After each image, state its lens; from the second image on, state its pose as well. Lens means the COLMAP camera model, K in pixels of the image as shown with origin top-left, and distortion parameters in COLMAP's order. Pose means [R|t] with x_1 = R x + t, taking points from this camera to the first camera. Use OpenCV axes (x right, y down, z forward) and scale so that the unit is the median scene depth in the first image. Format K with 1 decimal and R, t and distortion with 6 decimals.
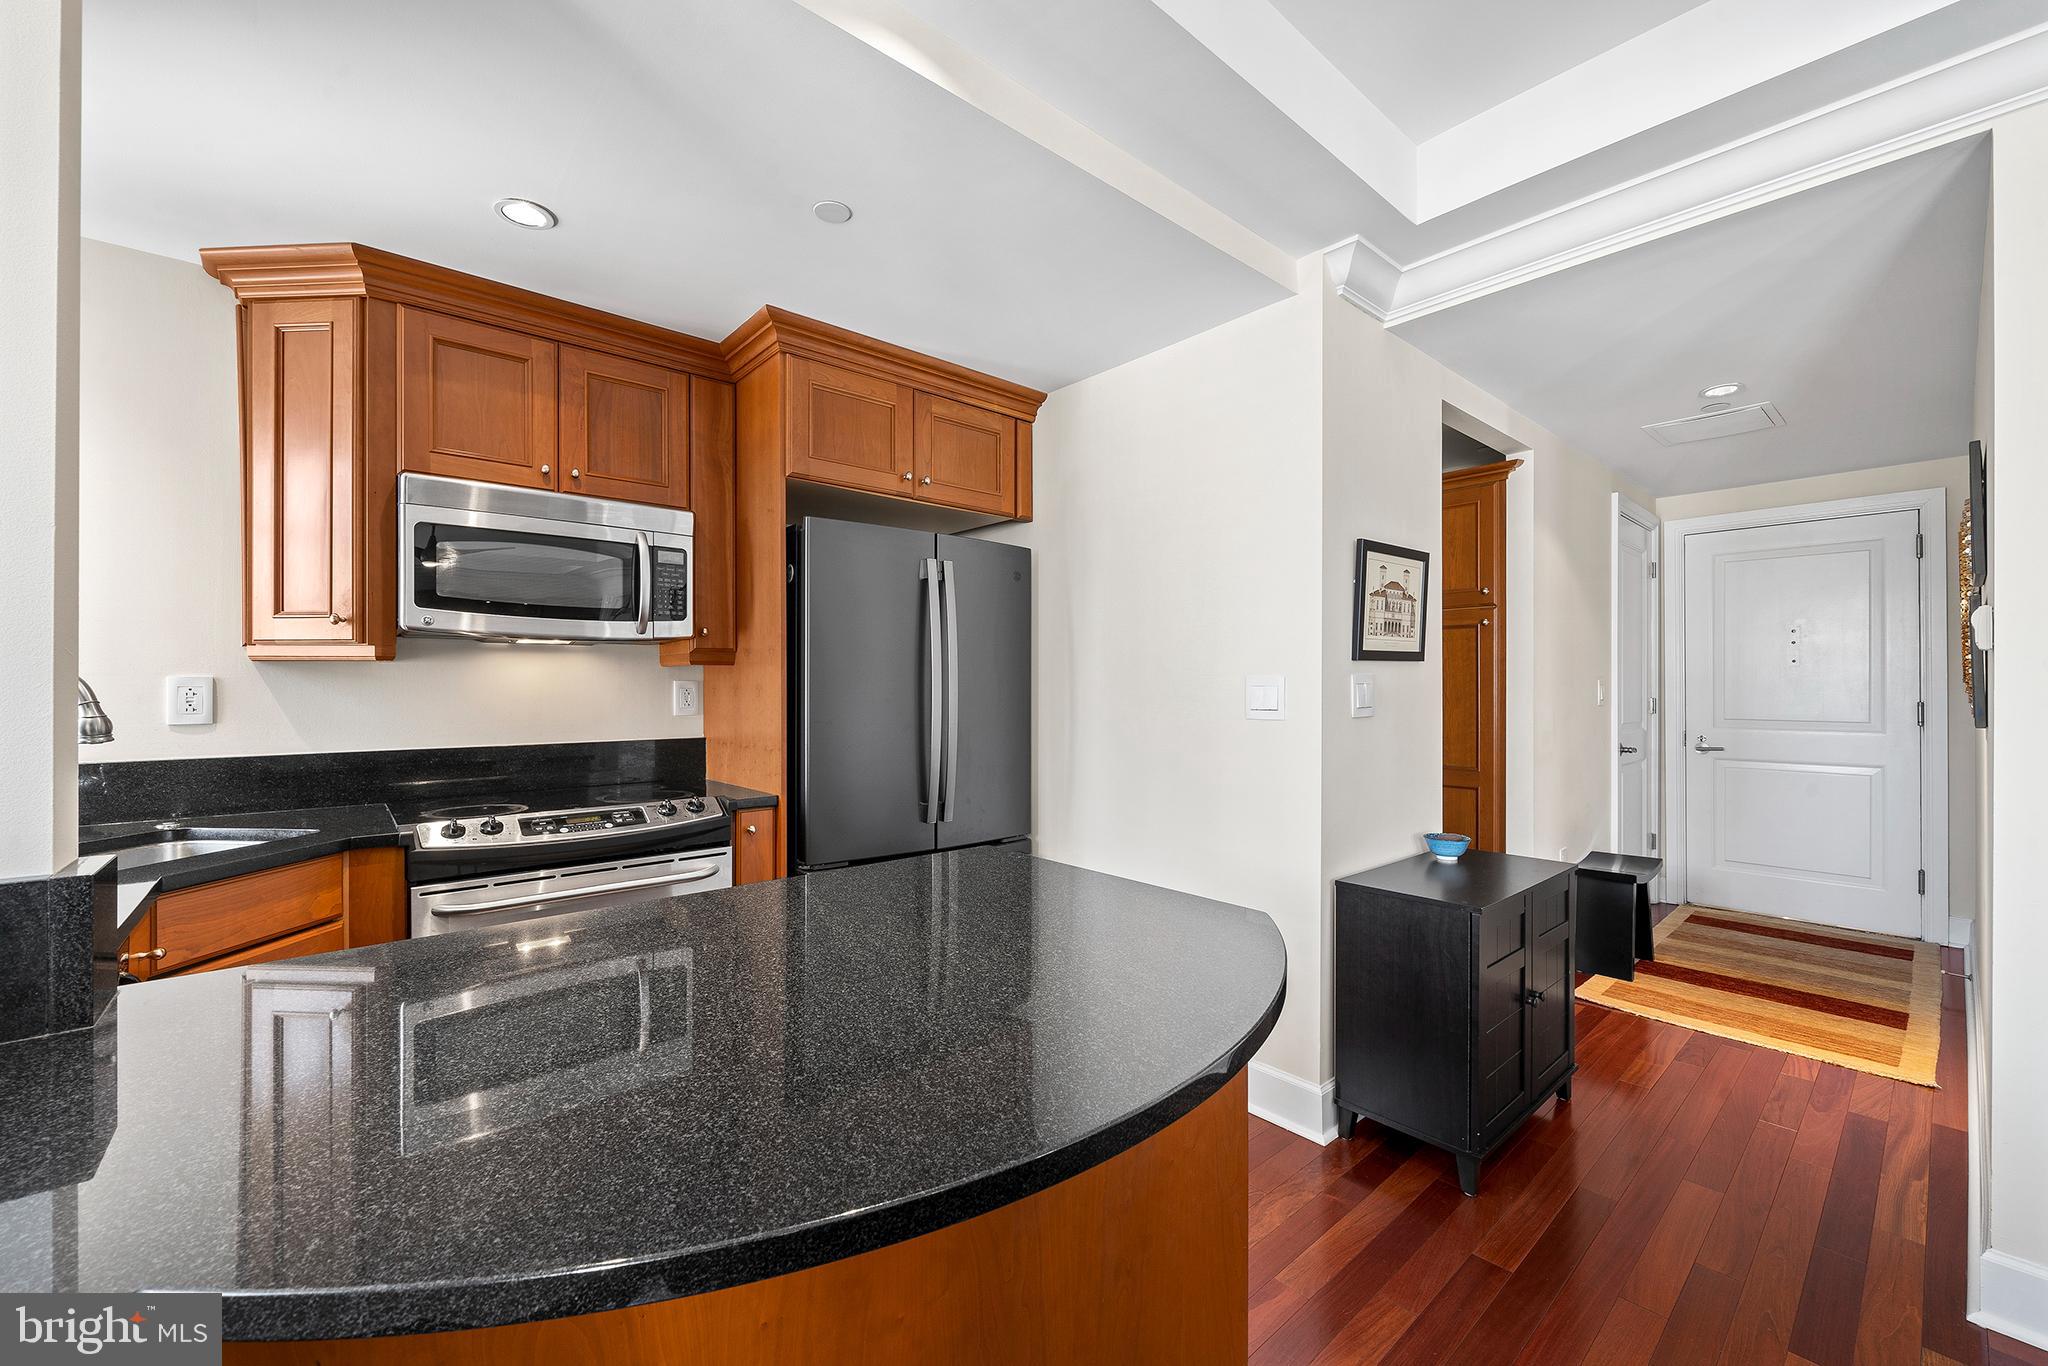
lens RADIAL K [[825.7, 0, 1024.1], [0, 825.7, 677.9], [0, 0, 1]] dist [-0.001065, -0.000271]
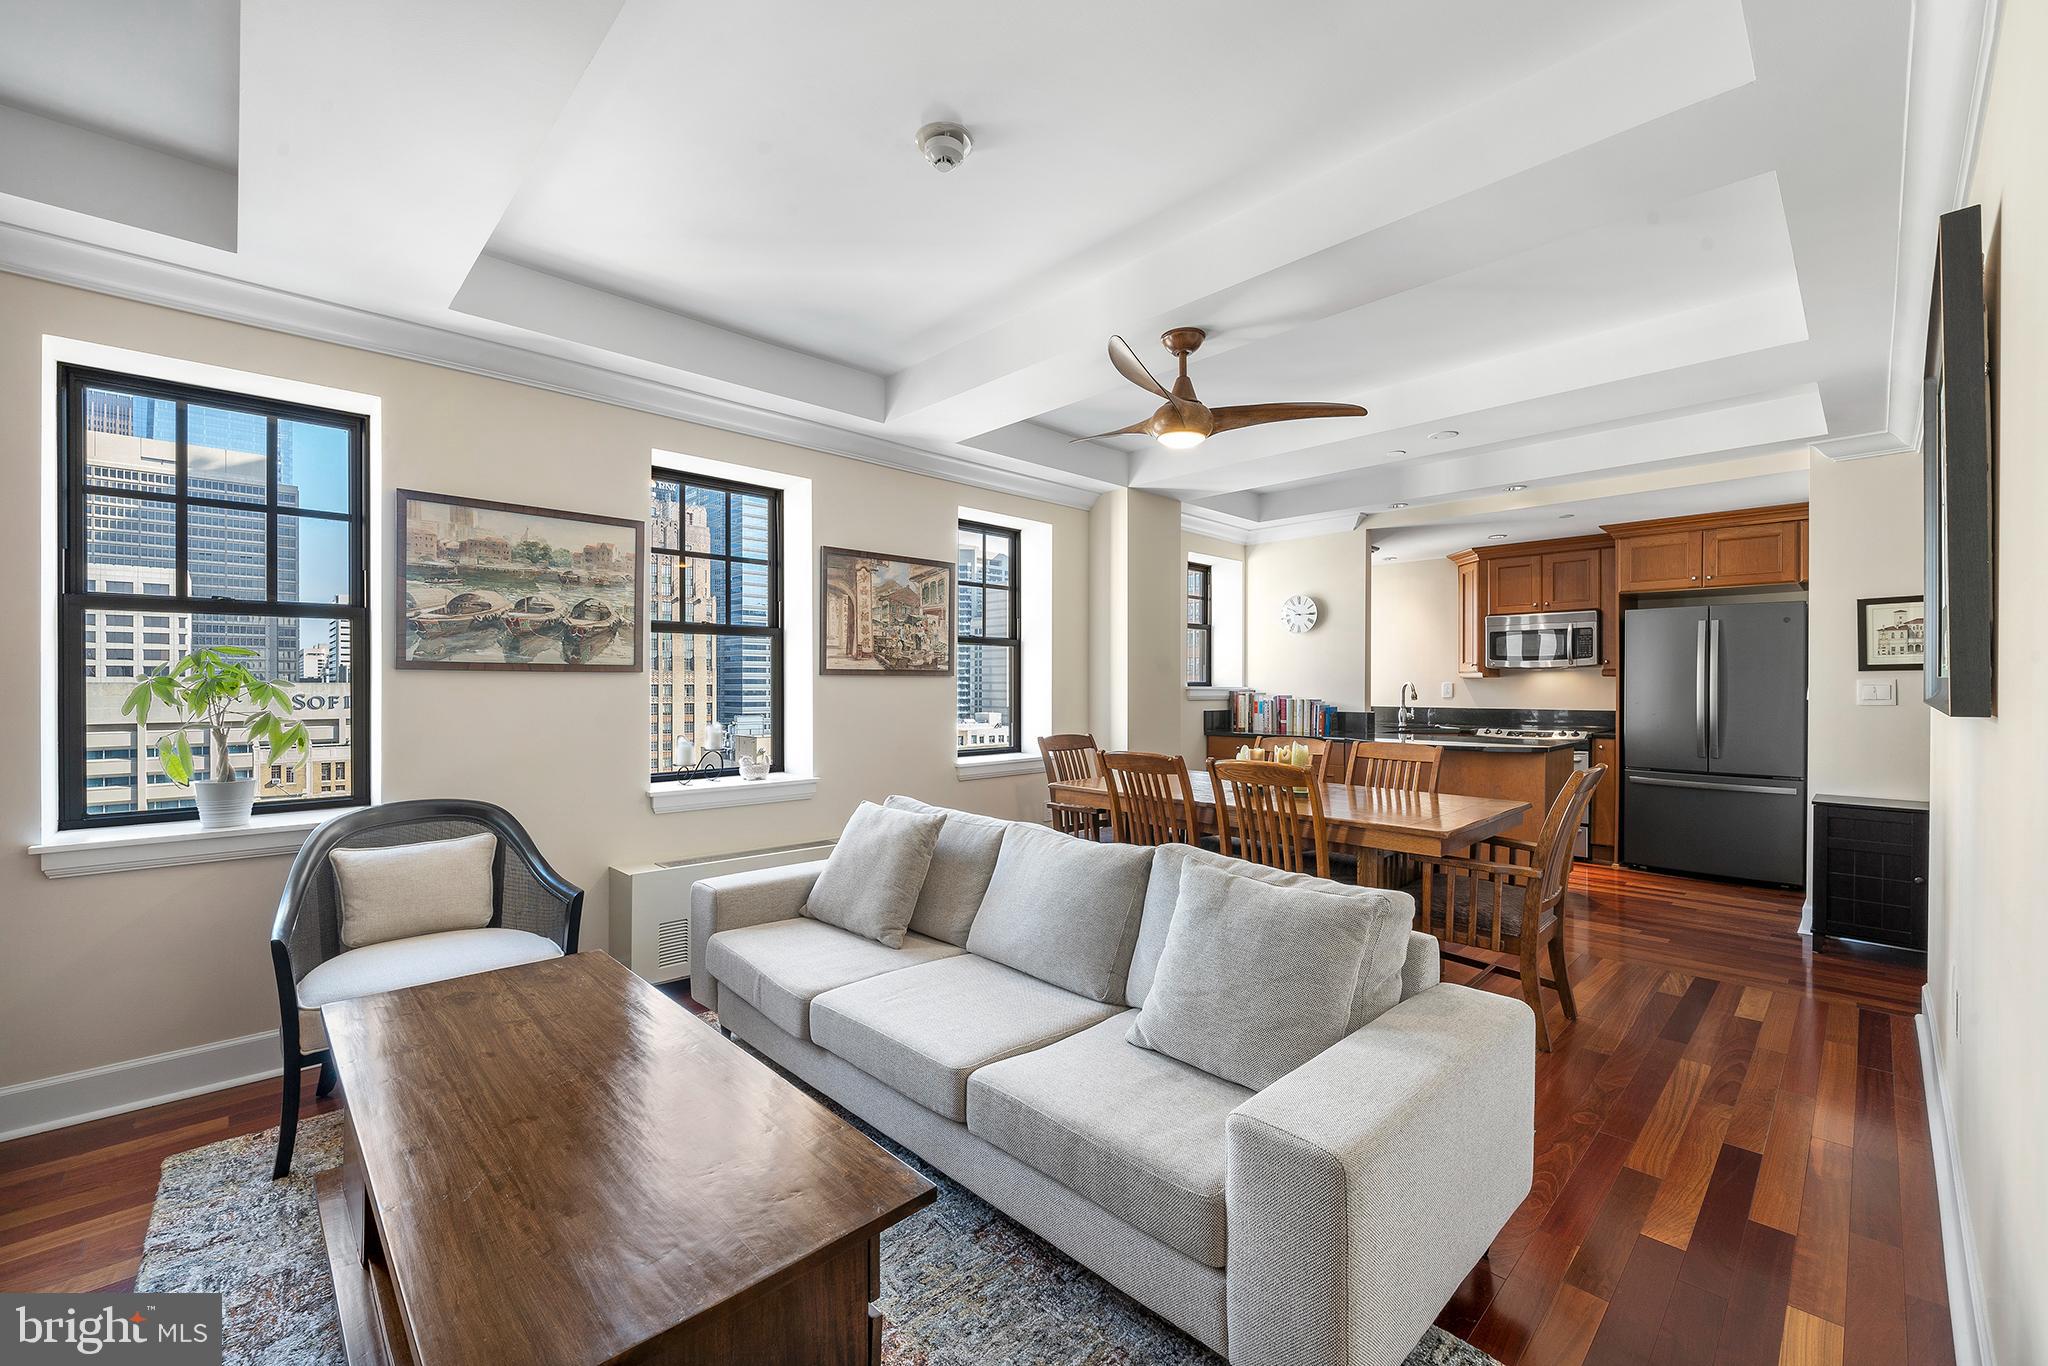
lens RADIAL K [[823.8, 0, 1024.4], [0, 823.8, 689.1], [0, 0, 1]] dist [-0.003056, -0.000455]
pose [[0.046607, 0.004508, -0.998903, 1.954310], [0.009405, 0.999944, 0.004952, -0.008410], [0.998869, -0.009625, 0.046562, -0.756905]]
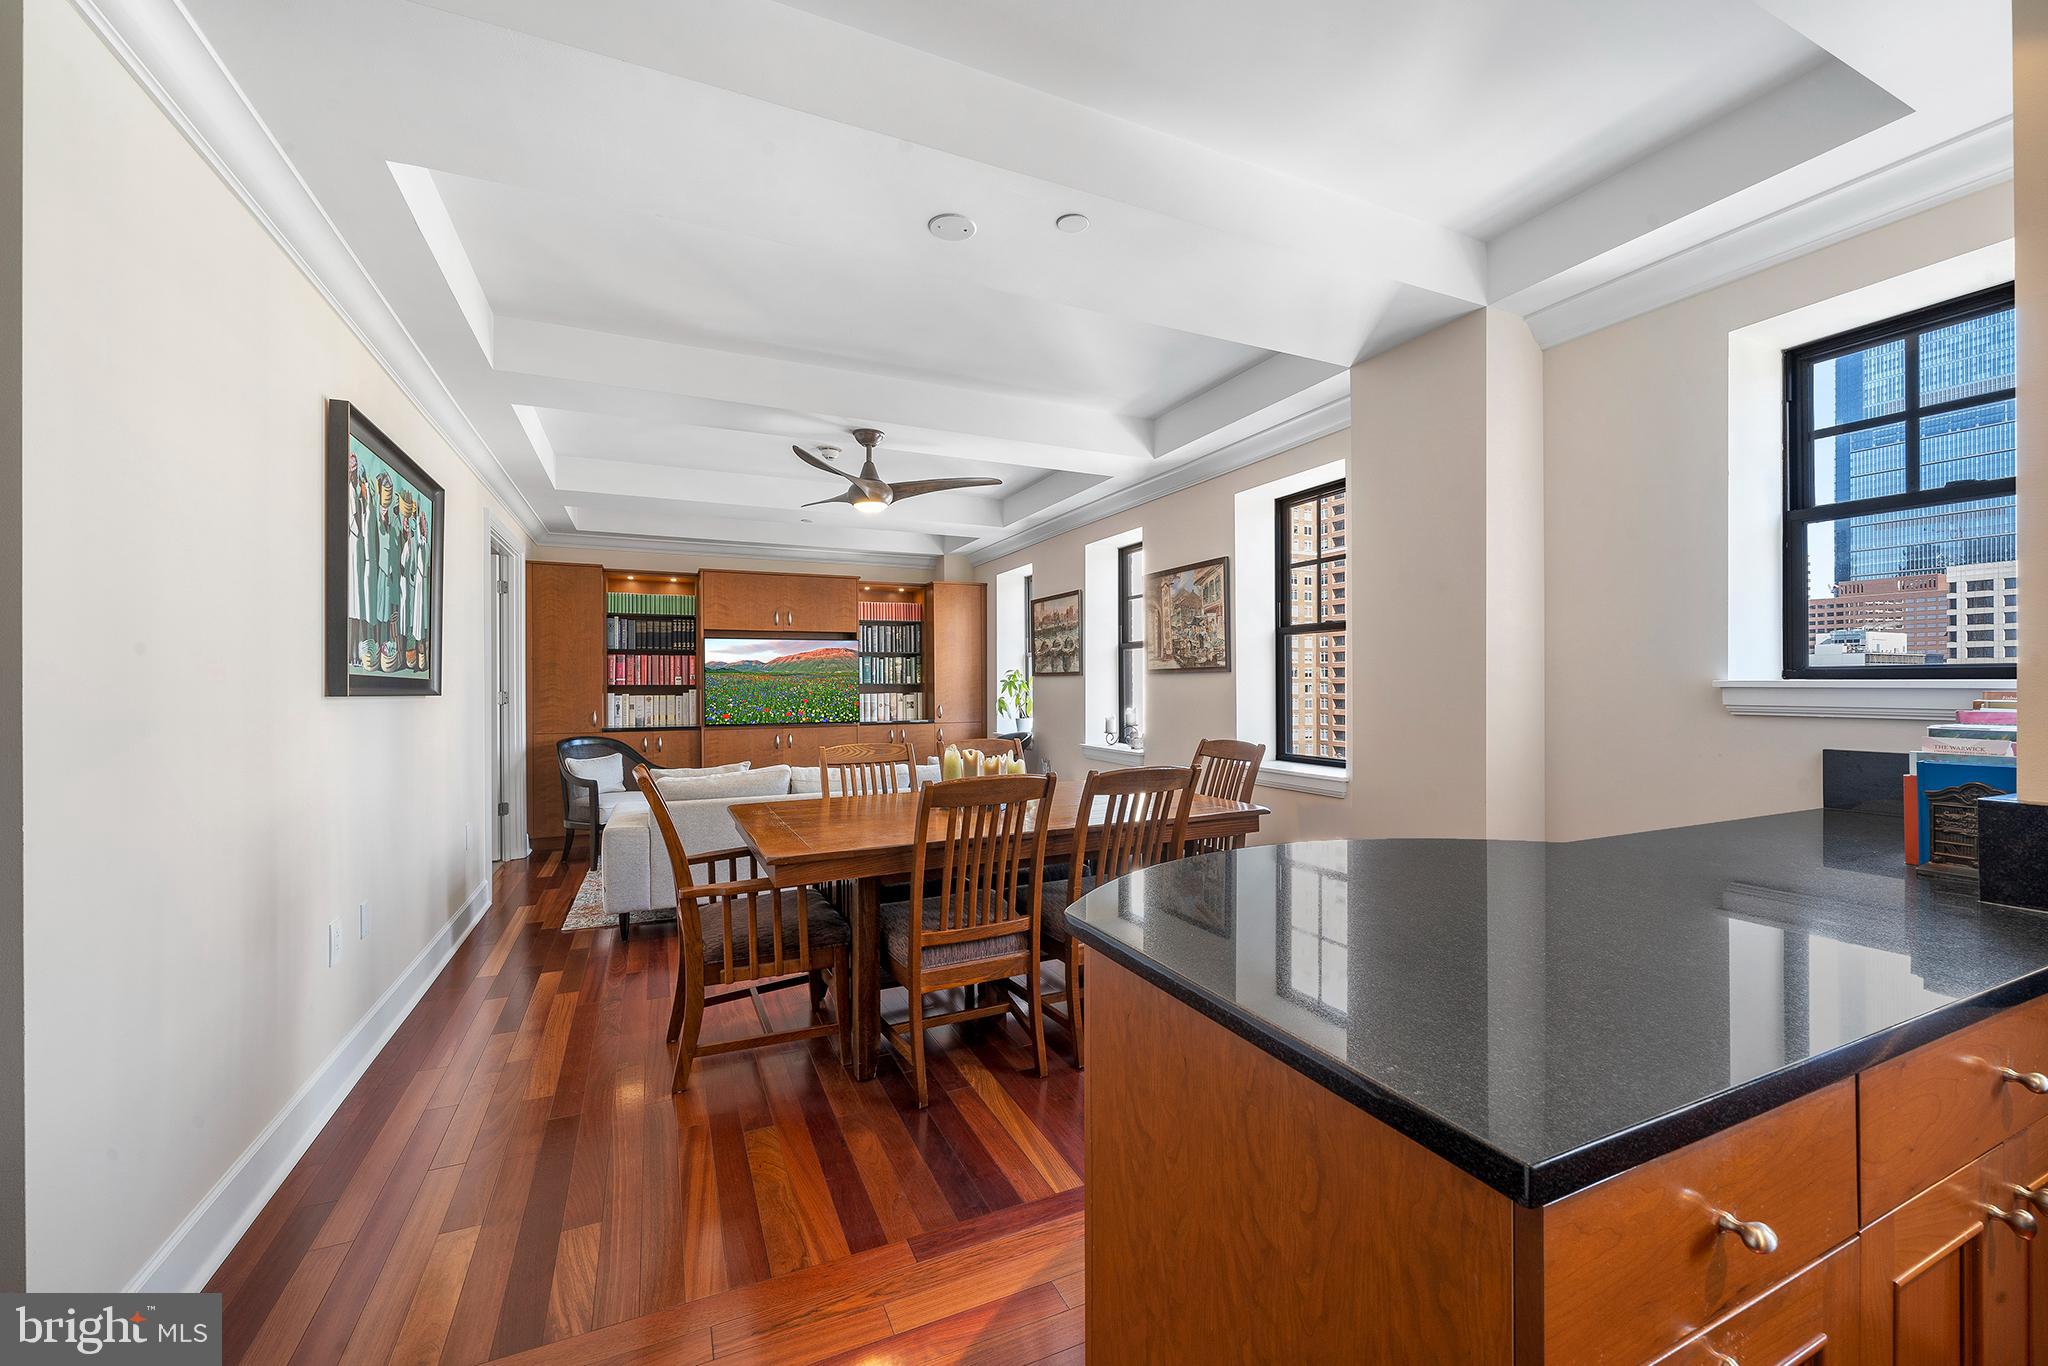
lens RADIAL K [[812.8, 0, 1028.3], [0, 812.8, 690.1], [0, 0, 1]] dist [-0.000344, -0.000112]
pose [[-0.957814, 0.001571, 0.287385, 0.028151], [0.000587, 0.999994, -0.003512, 0.015561], [-0.287389, -0.003195, -0.957809, 0.982962]]
